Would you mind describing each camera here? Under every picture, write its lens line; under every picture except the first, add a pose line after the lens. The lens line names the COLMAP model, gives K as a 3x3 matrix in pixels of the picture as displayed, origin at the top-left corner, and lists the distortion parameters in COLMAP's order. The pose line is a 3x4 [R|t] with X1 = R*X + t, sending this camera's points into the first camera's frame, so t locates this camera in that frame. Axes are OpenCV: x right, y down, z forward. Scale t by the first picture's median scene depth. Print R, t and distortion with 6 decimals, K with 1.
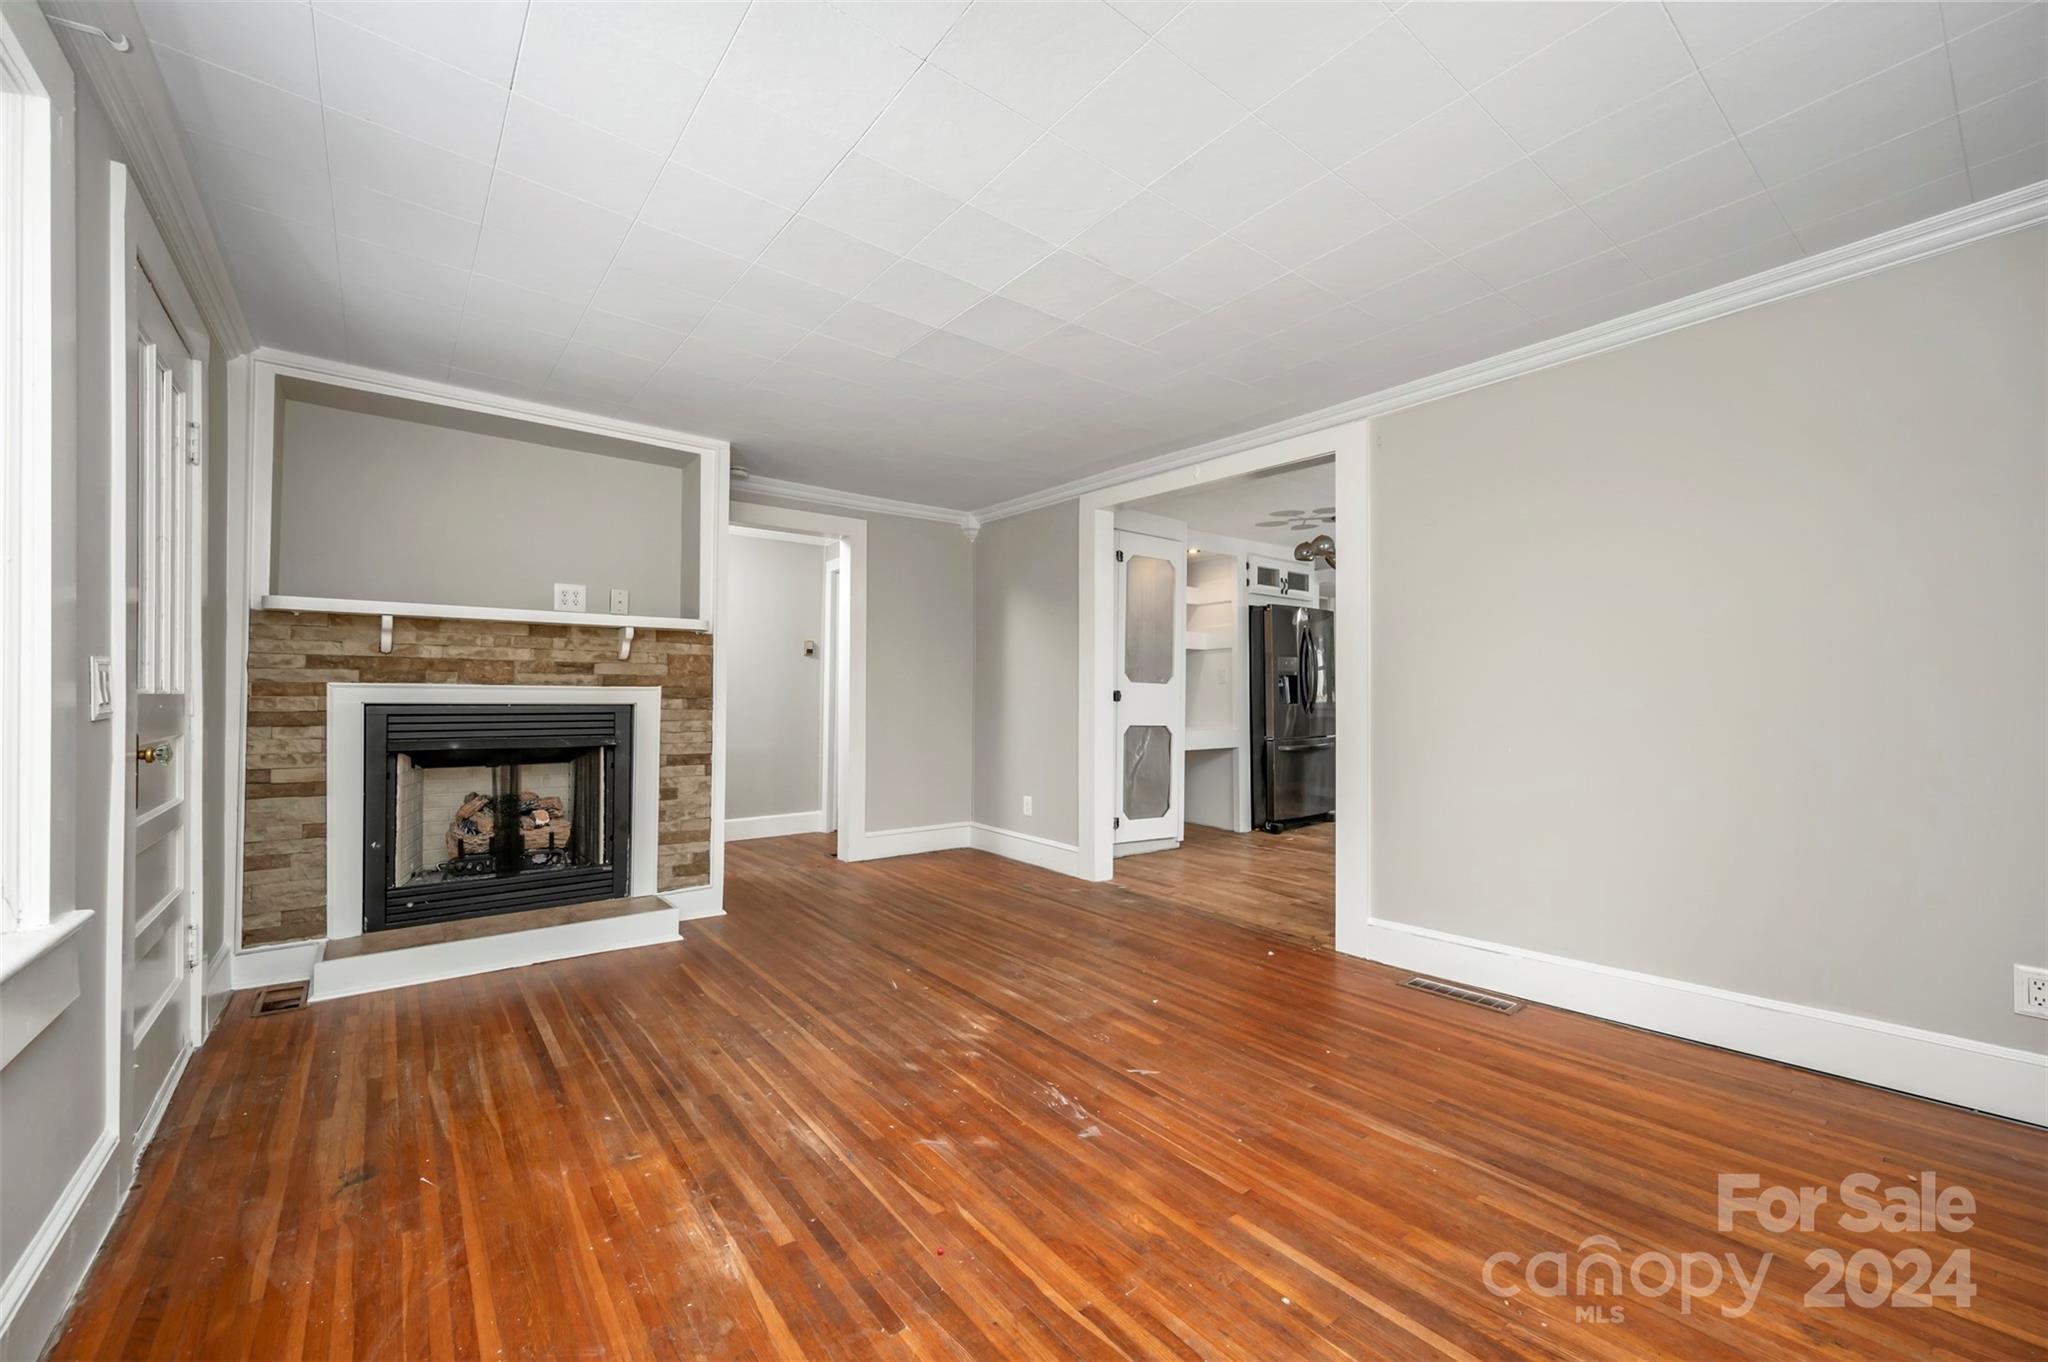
lens RADIAL K [[817.4, 0, 1030.9], [0, 817.4, 693.8], [0, 0, 1]] dist [-0.000340, 0.000043]
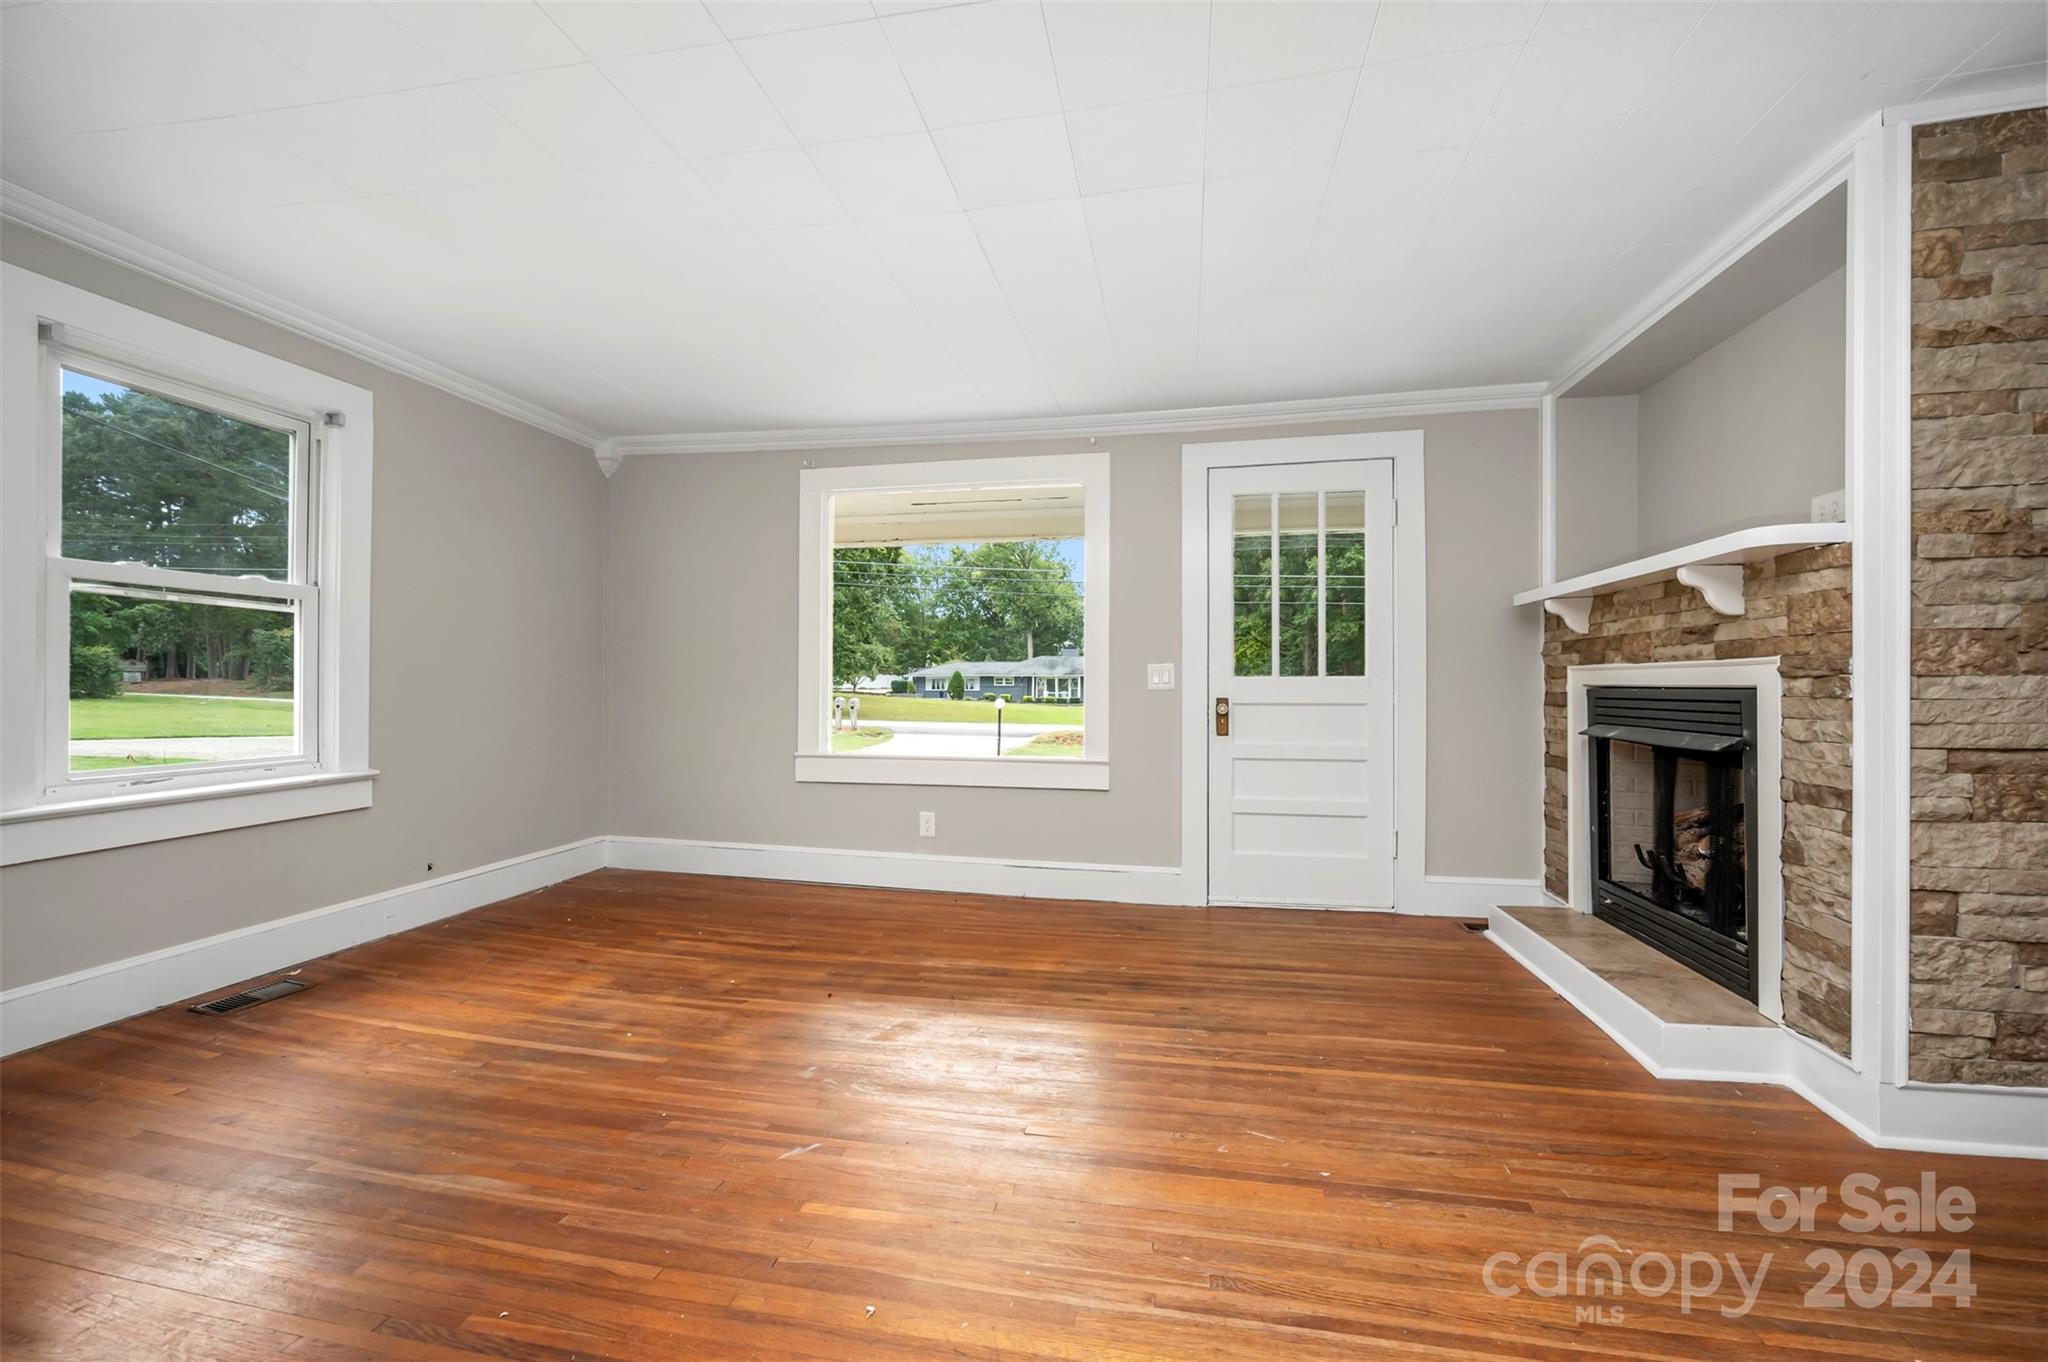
lens RADIAL K [[817.4, 0, 1026.9], [0, 817.4, 678.7], [0, 0, 1]] dist [-0.000340, 0.000043]
pose [[-0.766645, -0.009539, -0.642001, 0.312125], [-0.000375, 0.999896, -0.014410, 0.015390], [0.642072, -0.010807, -0.766569, 1.141130]]
